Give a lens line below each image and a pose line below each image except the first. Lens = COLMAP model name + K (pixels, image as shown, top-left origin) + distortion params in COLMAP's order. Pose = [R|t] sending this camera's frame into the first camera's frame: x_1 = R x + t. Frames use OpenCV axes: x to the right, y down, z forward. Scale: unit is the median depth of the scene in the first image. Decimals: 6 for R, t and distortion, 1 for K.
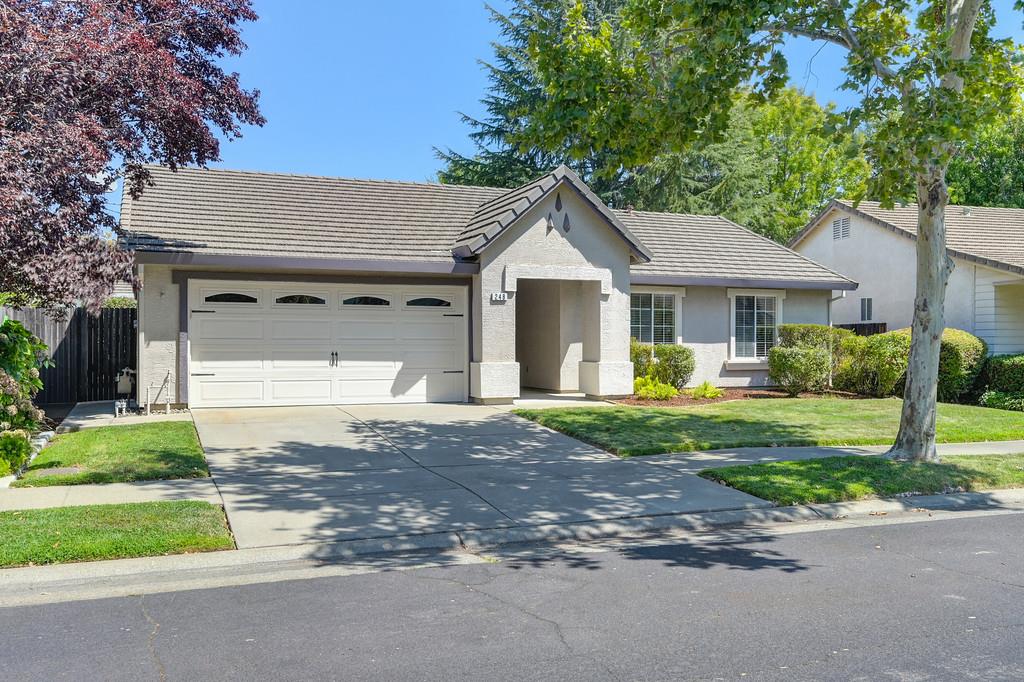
lens RADIAL K [[877.3, 0, 513.8], [0, 877.3, 339.4], [0, 0, 1]] dist [-0.021117, -0.025232]
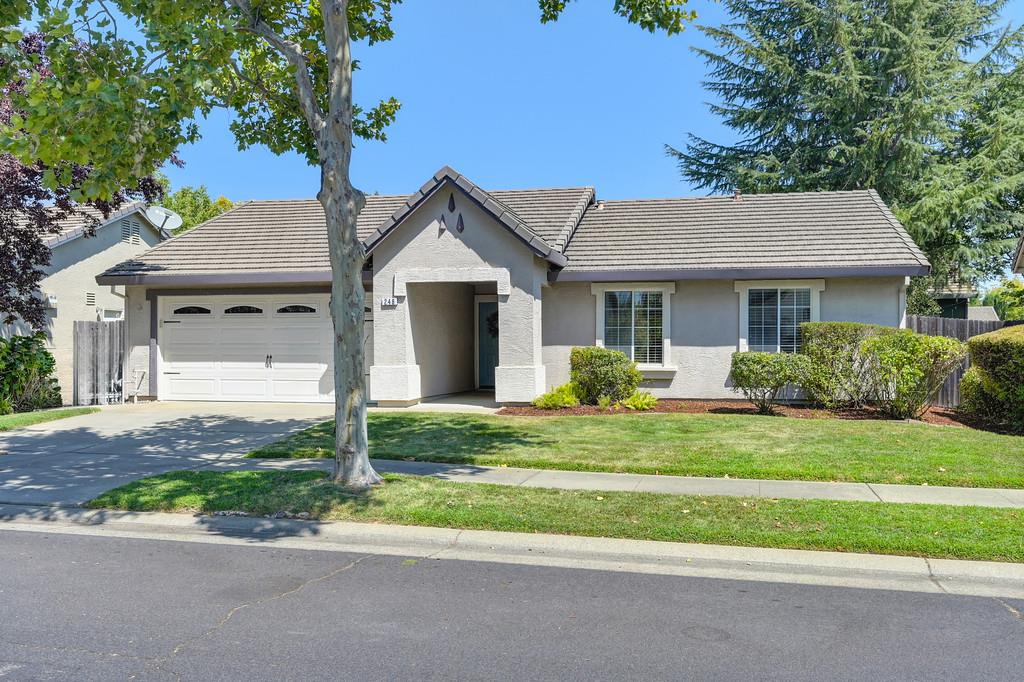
lens RADIAL K [[877.3, 0, 513.4], [0, 877.3, 339.4], [0, 0, 1]] dist [-0.021117, -0.025232]
pose [[0.818265, -0.007856, -0.574788, 0.681411], [0.004040, 0.999961, -0.007917, 0.004233], [0.574828, 0.004156, 0.818264, 0.241947]]
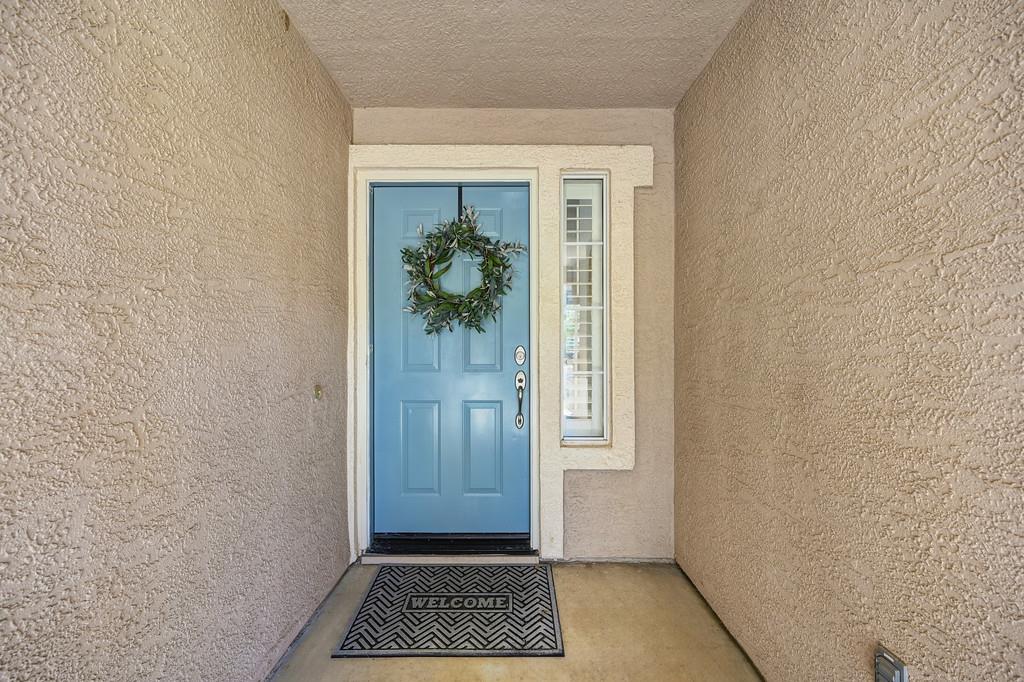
lens RADIAL K [[412.7, 0, 517.7], [0, 412.7, 335.9], [0, 0, 1]] dist [0.001154, 0.000014]
pose [[0.932856, -0.000836, -0.360248, -0.008390], [0.000216, 0.999998, -0.001762, -0.007539], [0.360249, 0.001566, 0.932855, 1.162040]]
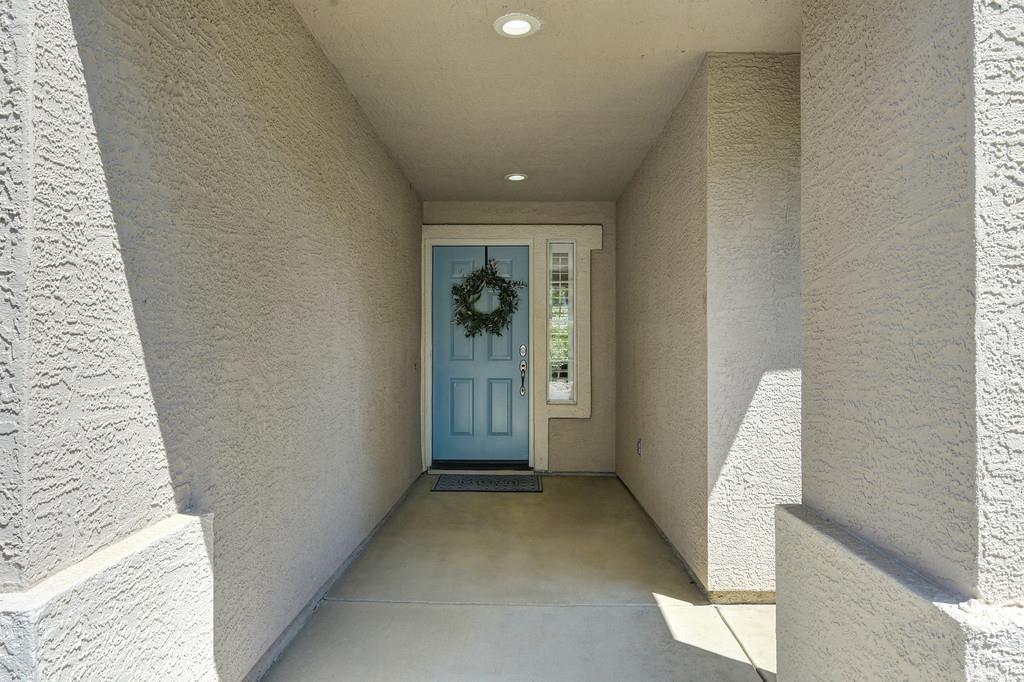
lens RADIAL K [[656.7, 0, 511.1], [0, 656.7, 344.5], [0, 0, 1]] dist [-0.000045, 0.000054]
pose [[0.918735, -0.000477, -0.394874, 0.082929], [-0.002008, 0.999981, -0.005881, -0.002146], [0.394869, 0.006197, 0.918717, 0.948124]]
